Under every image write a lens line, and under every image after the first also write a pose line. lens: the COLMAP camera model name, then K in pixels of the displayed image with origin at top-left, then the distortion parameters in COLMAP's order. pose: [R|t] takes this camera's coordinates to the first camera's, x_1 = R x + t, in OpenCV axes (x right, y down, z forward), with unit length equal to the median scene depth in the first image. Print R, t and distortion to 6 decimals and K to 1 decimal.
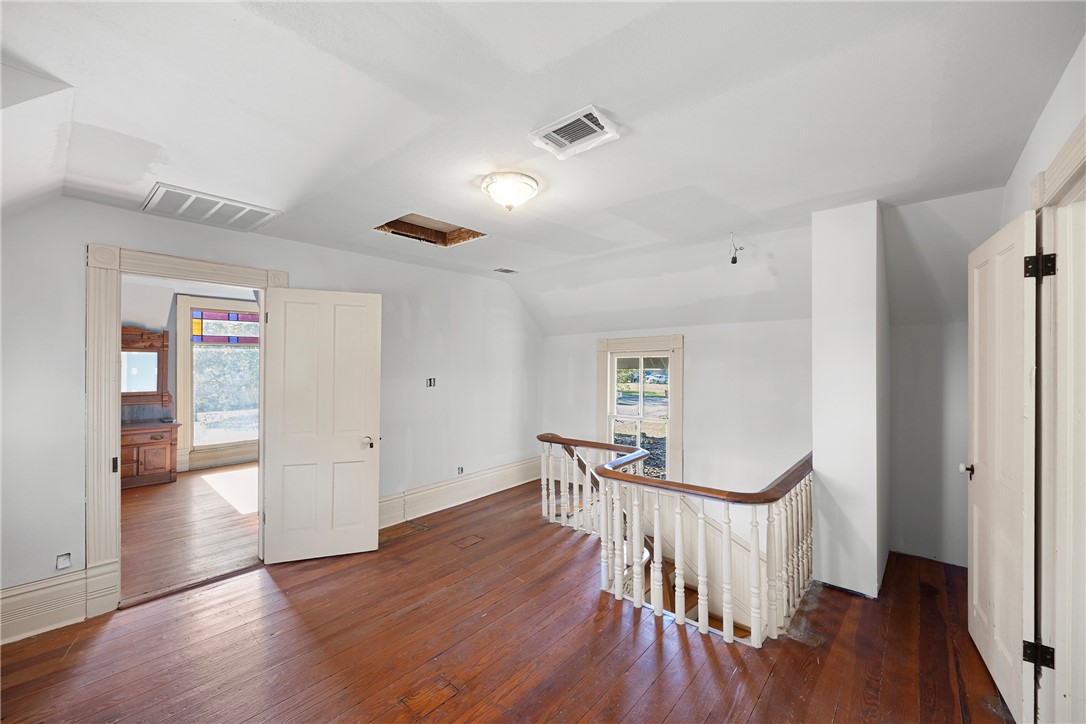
lens RADIAL K [[432.2, 0, 540.7], [0, 432.2, 360.8], [0, 0, 1]] dist [-0.012496, 0.000025]
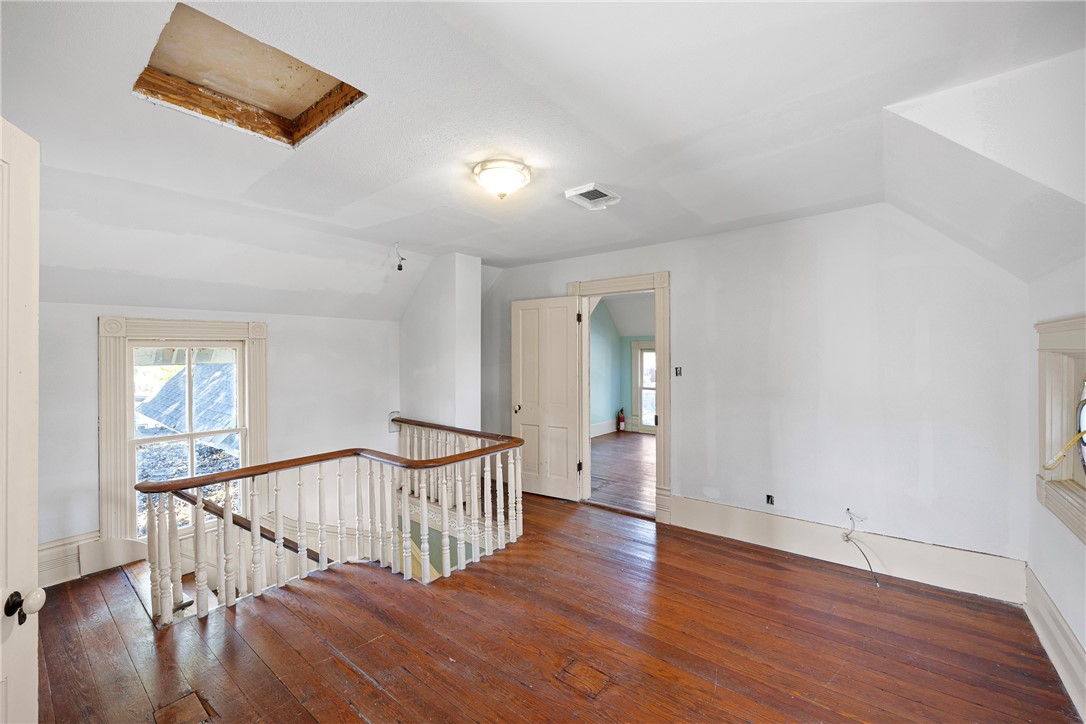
lens RADIAL K [[442.4, 0, 546.5], [0, 442.4, 359.2], [0, 0, 1]] dist [-0.002415, -0.000207]
pose [[-0.048734, -0.005915, 0.998794, -0.840032], [-0.000887, 0.999982, 0.005879, 0.007185], [-0.998811, -0.000599, -0.048739, 0.733999]]
